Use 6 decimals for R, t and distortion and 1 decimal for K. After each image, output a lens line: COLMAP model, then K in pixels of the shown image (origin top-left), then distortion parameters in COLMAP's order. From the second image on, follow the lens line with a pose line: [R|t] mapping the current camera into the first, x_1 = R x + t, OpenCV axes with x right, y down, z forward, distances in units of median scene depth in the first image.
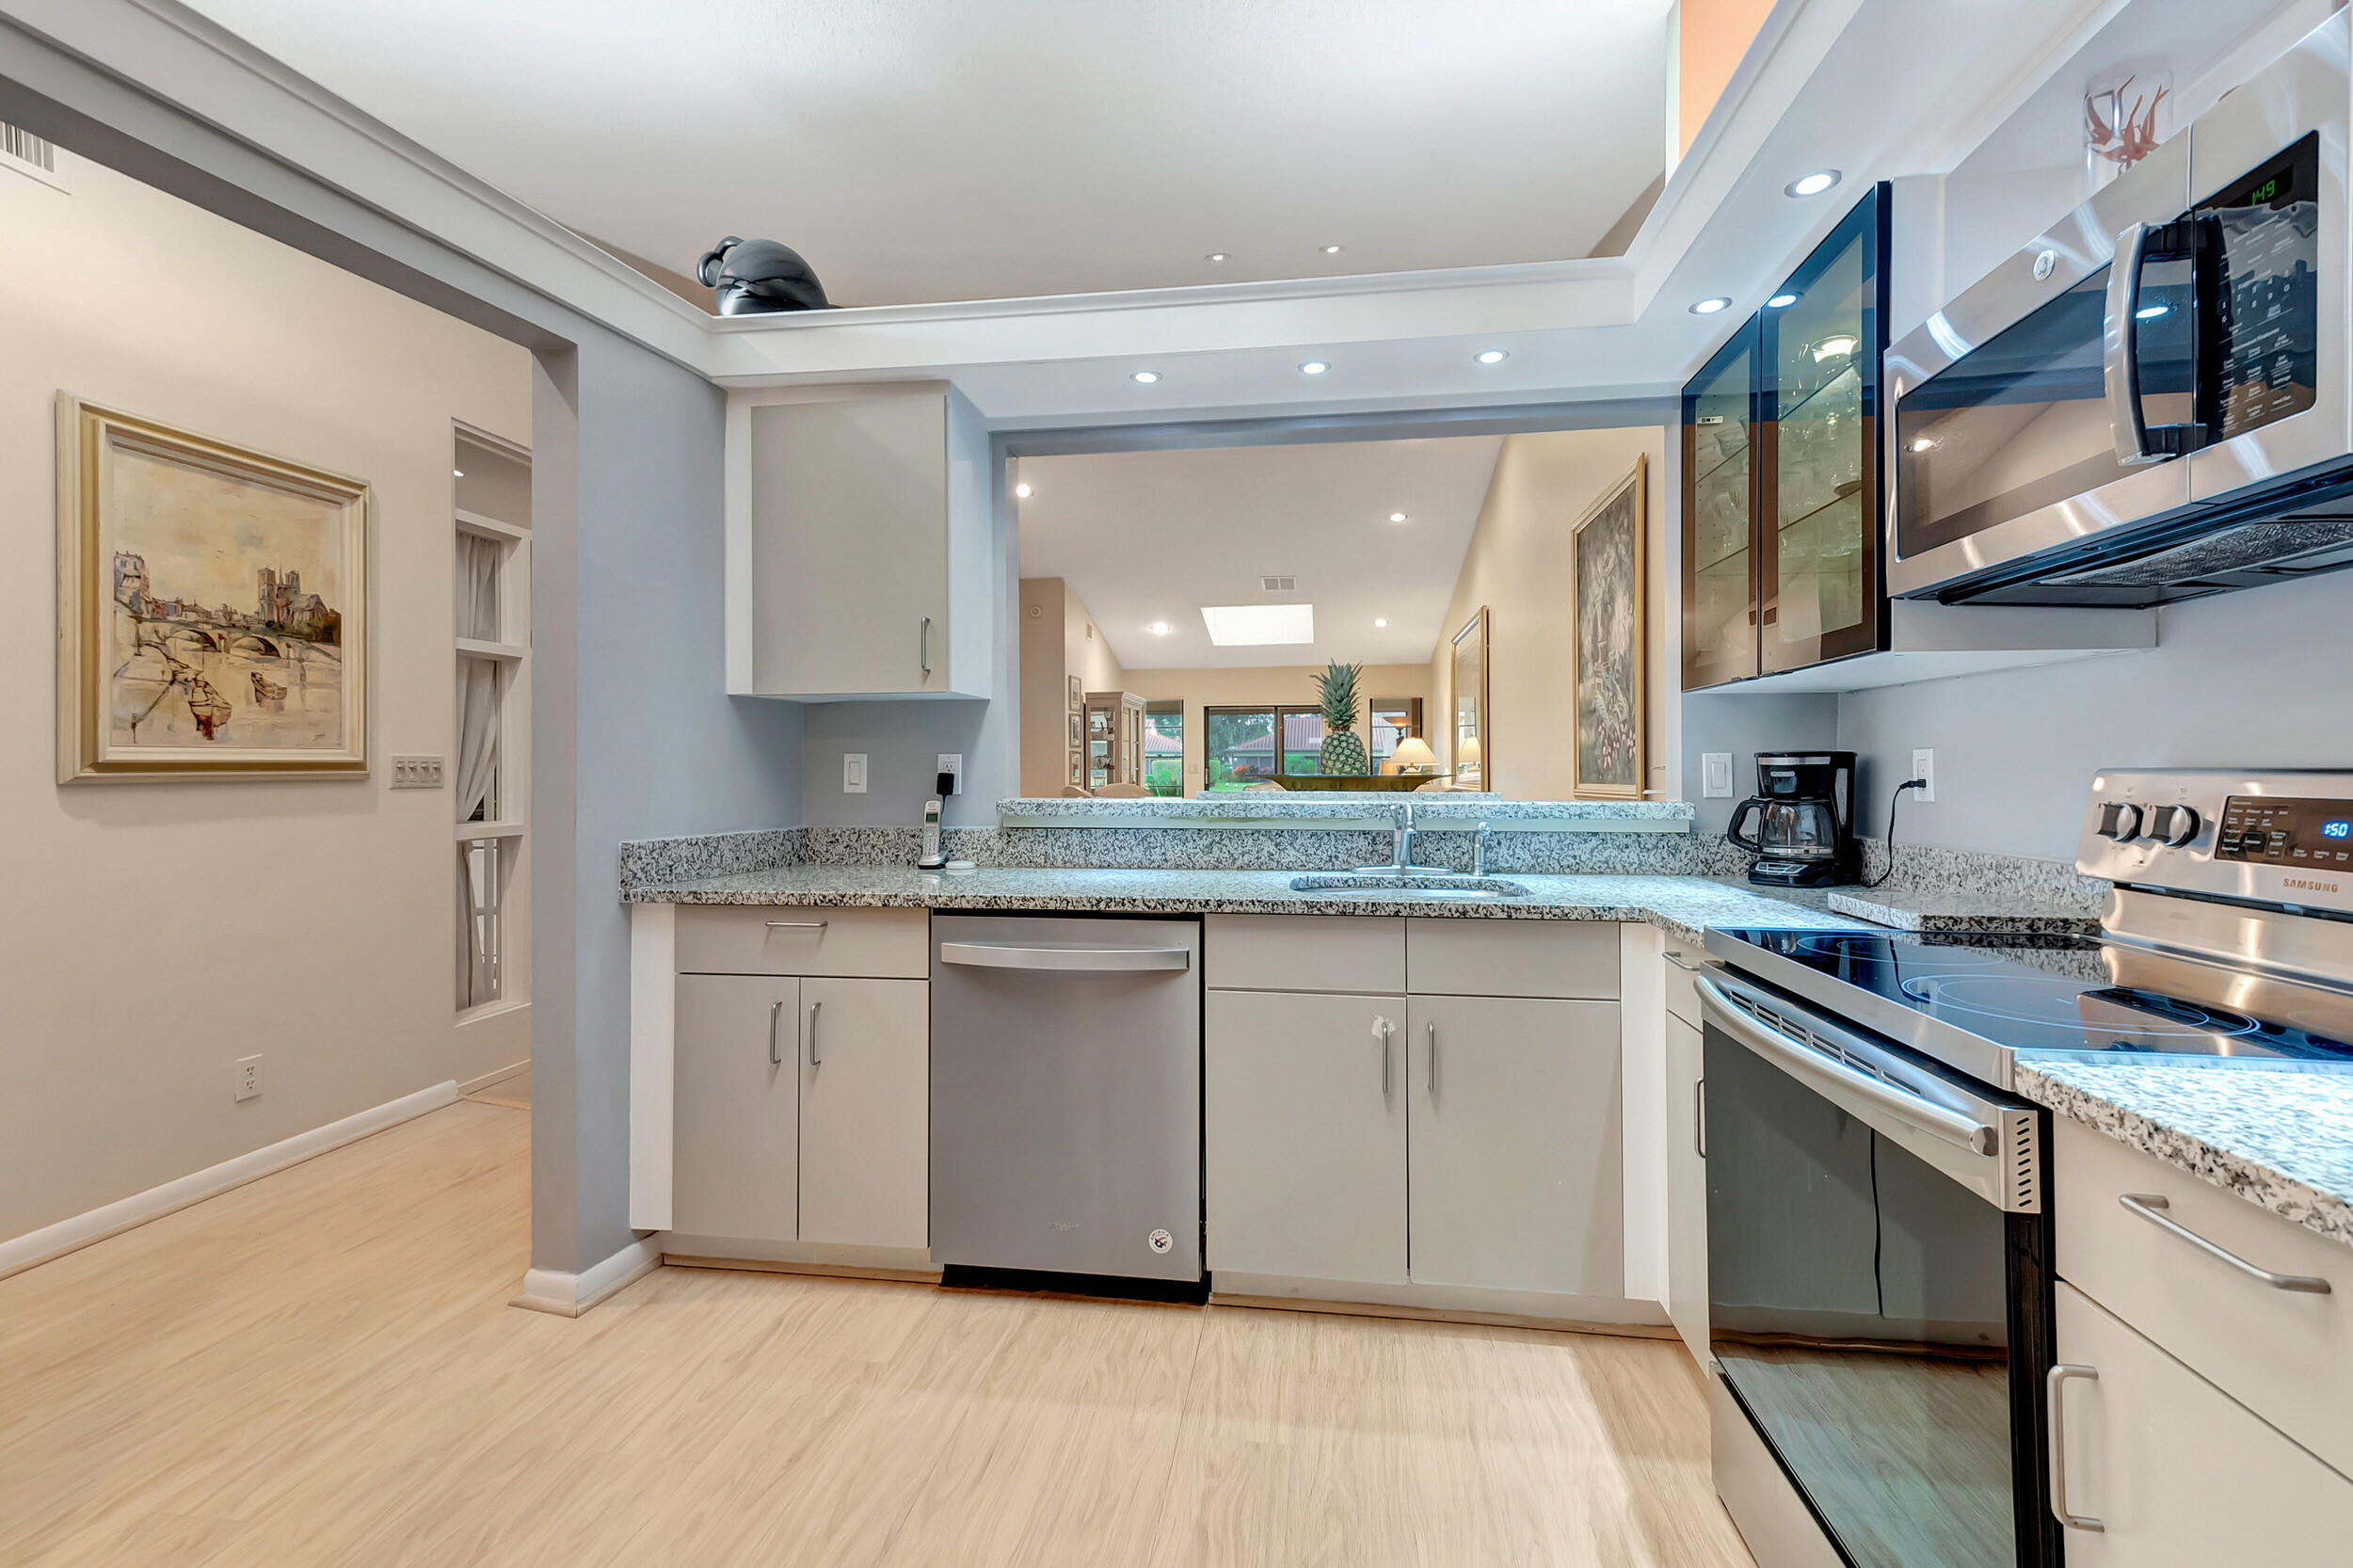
lens RADIAL K [[1018.6, 0, 1170.6], [0, 1018.6, 756.1], [0, 0, 1]] dist [0.014974, 0.000143]
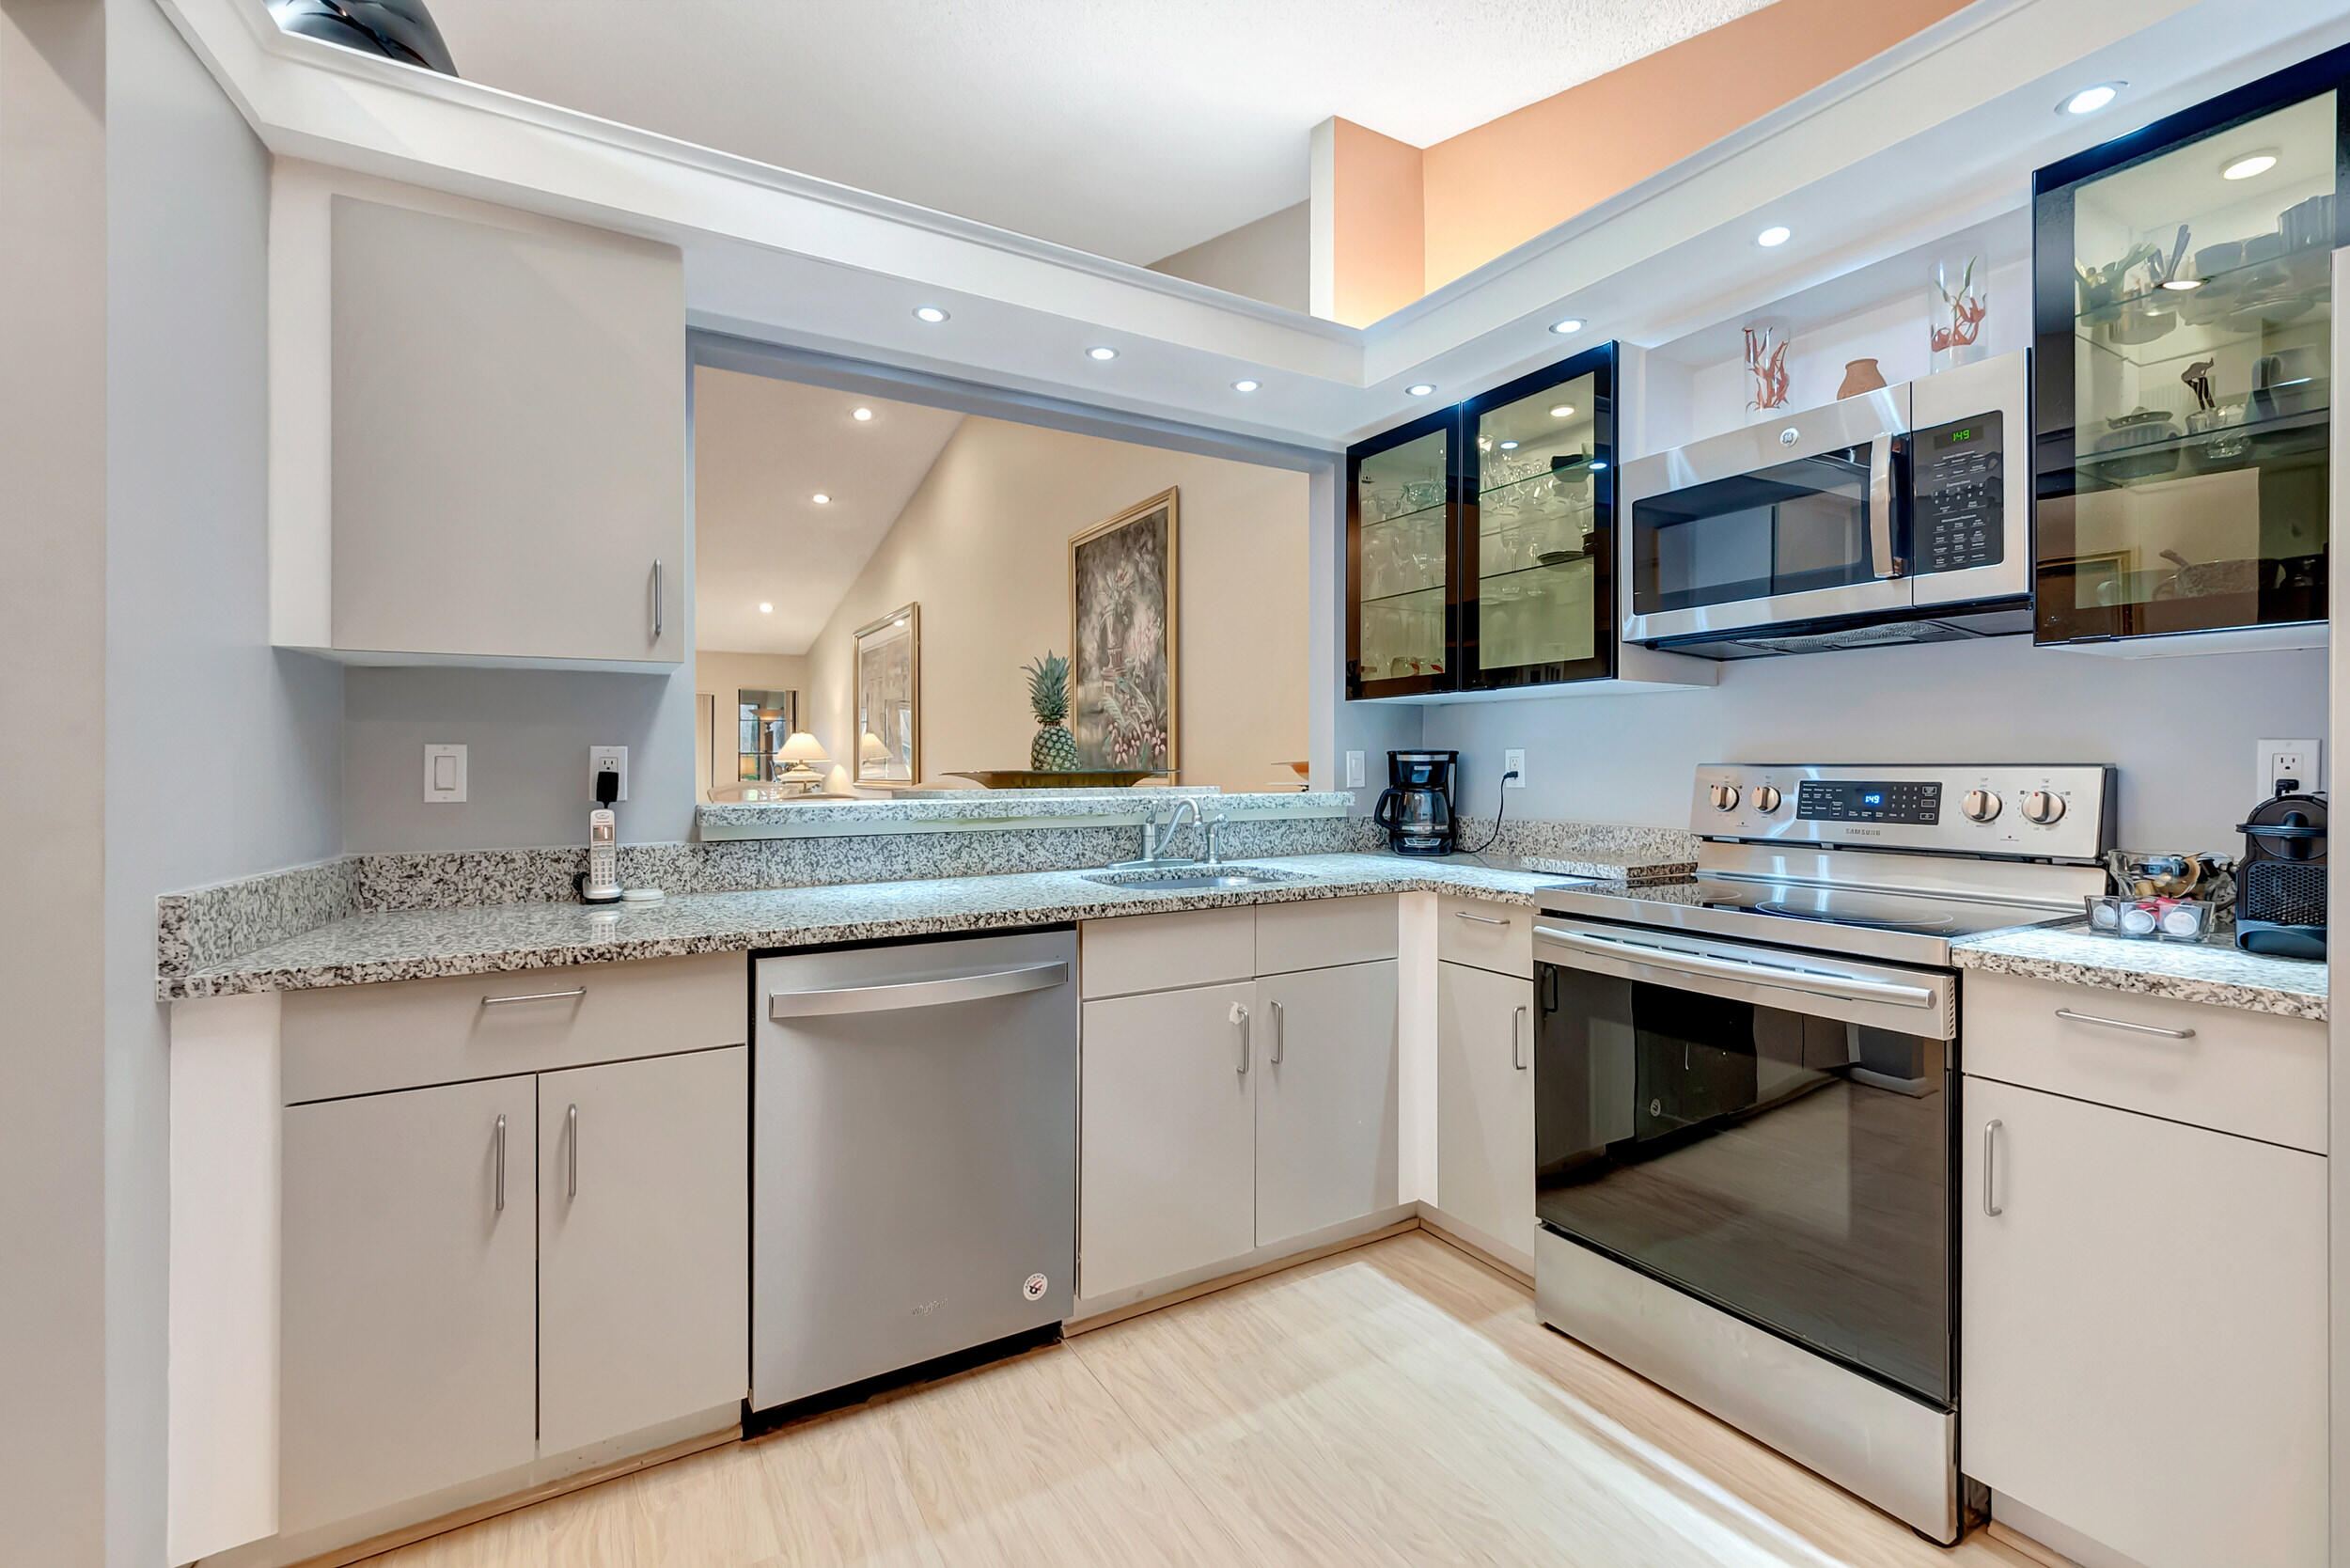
lens RADIAL K [[1035.5, 0, 1169.4], [0, 1035.5, 759.3], [0, 0, 1]] dist [0.001798, -0.000677]
pose [[0.778144, 0.001693, 0.628084, -0.452979], [-0.005554, 0.999976, 0.004185, 0.002731], [-0.628061, -0.006745, 0.778135, 0.196368]]
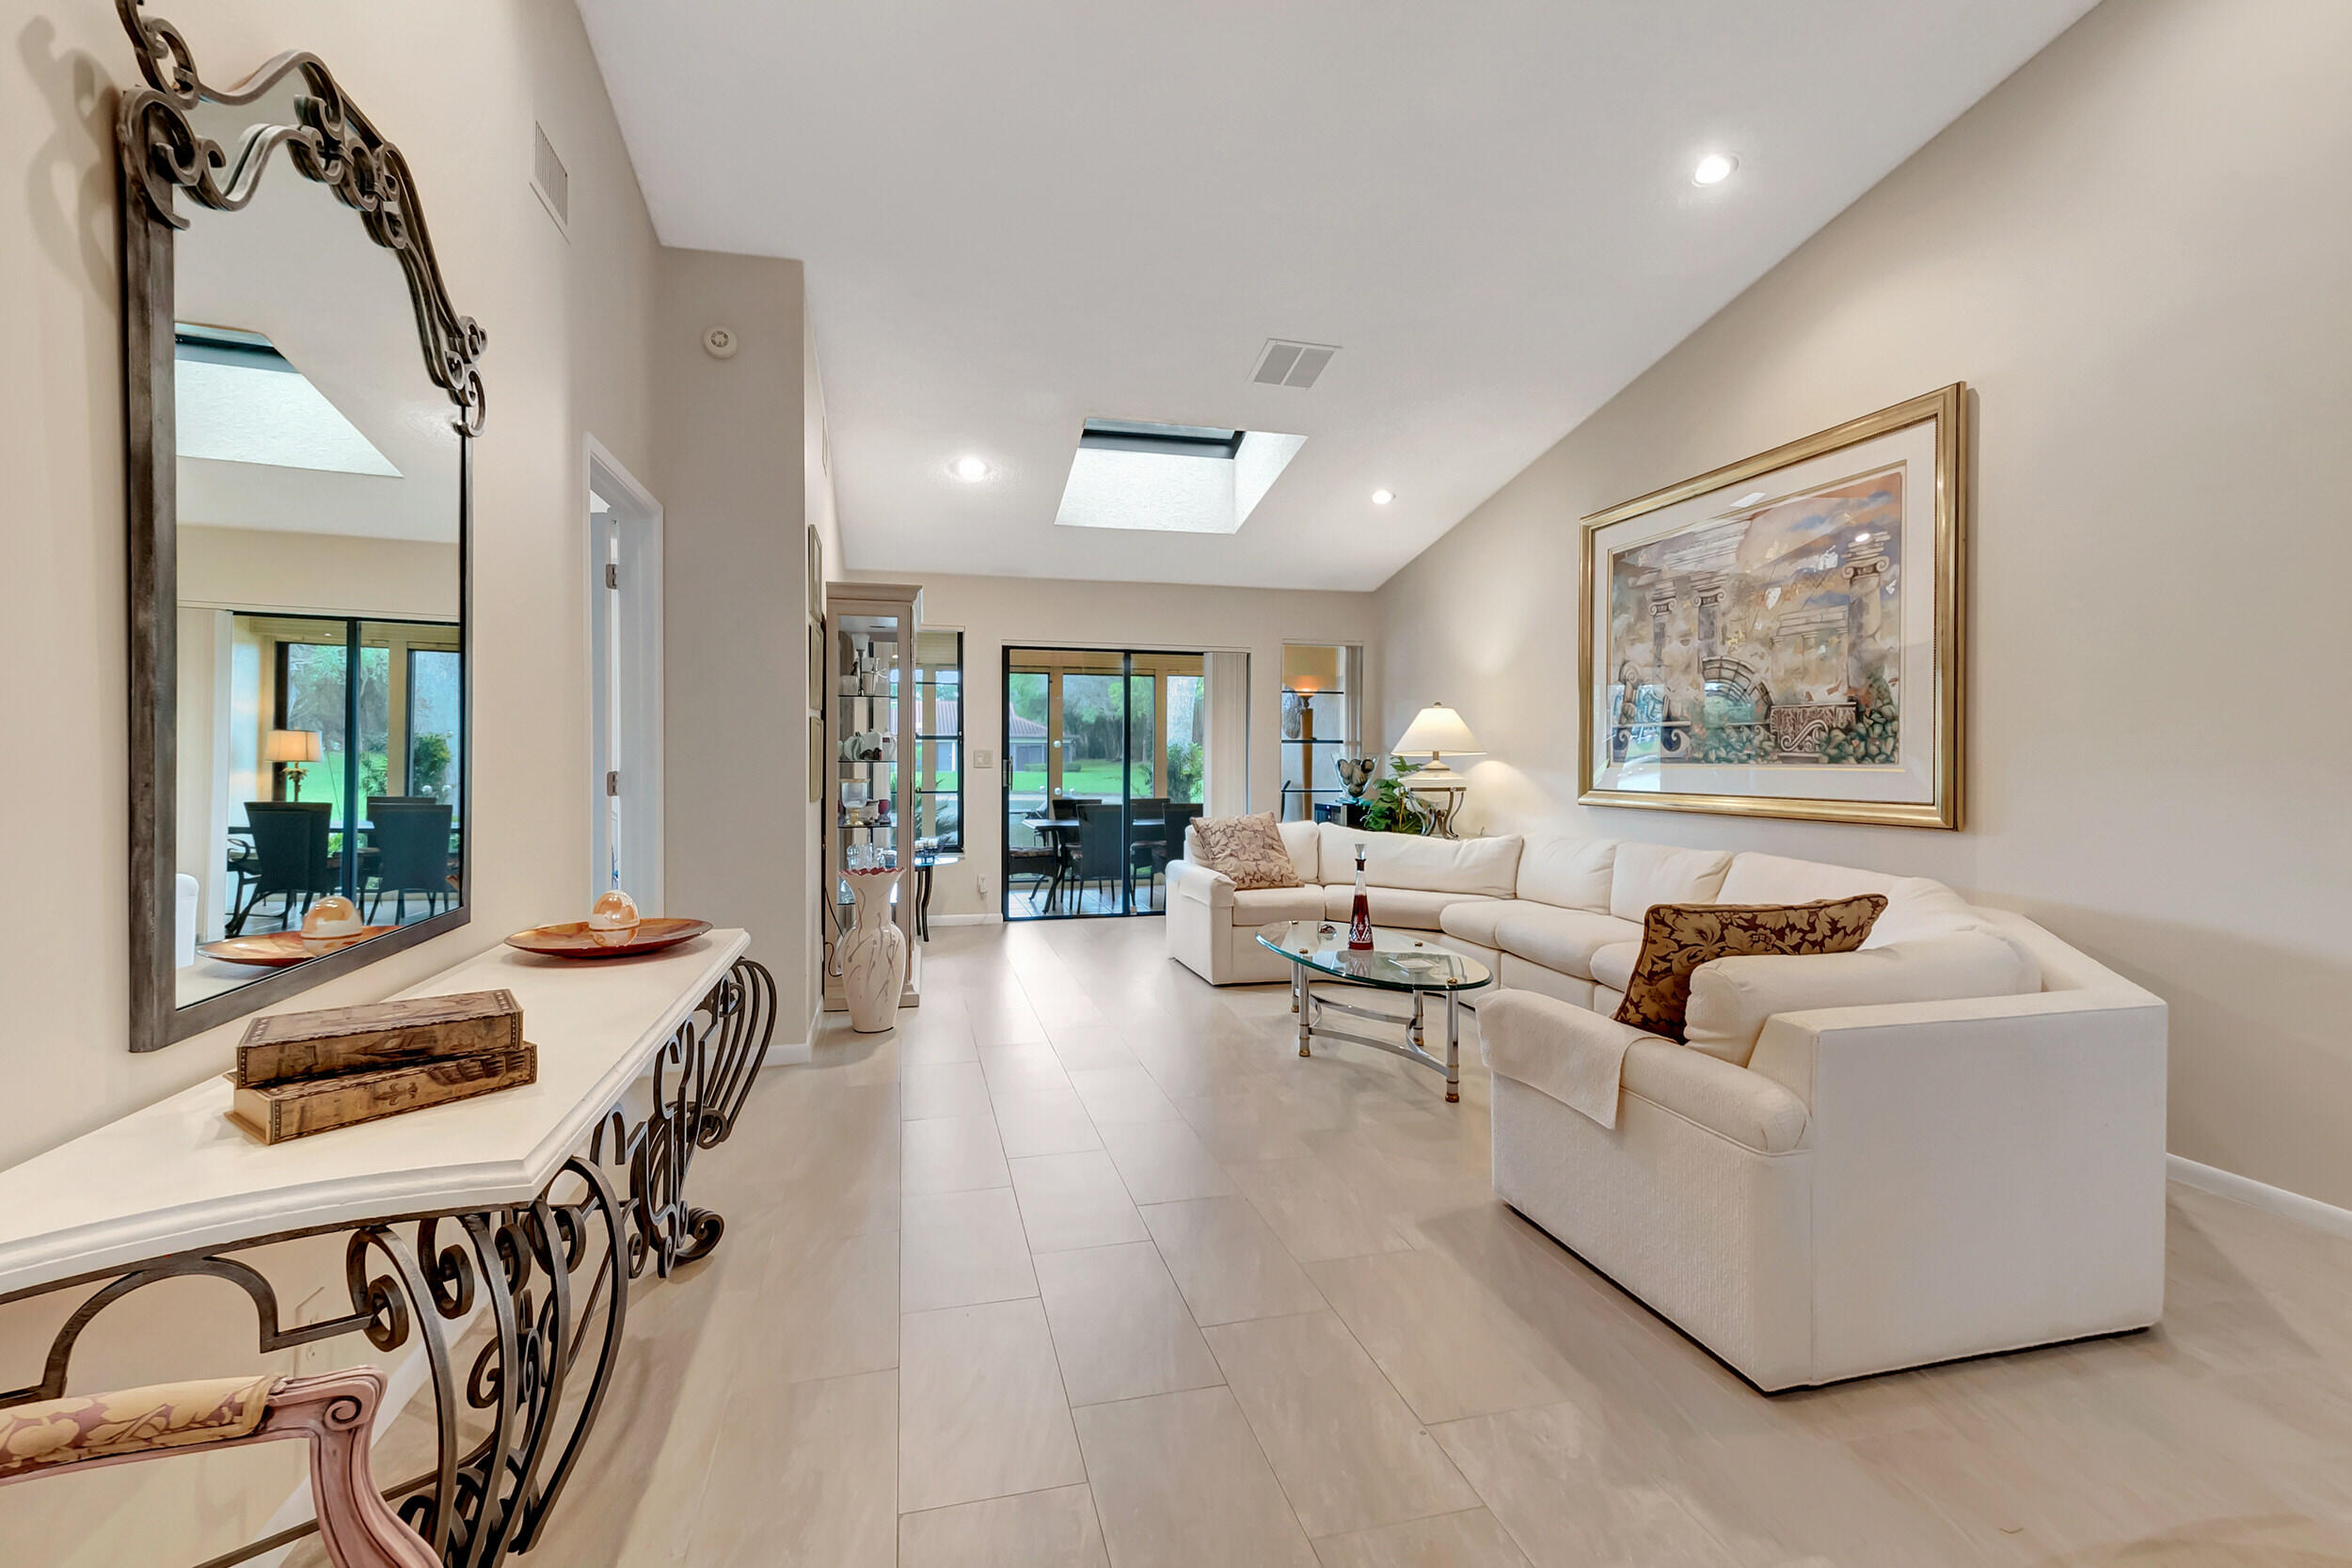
lens RADIAL K [[1020.2, 0, 1154.8], [0, 1020.2, 777.5], [0, 0, 1]] dist [0.016364, 0.000025]
pose [[0.926120, -0.002298, 0.377221, -0.550282], [-0.012004, 0.999295, 0.035561, 0.014694], [-0.377037, -0.037462, 0.925440, 2.463245]]
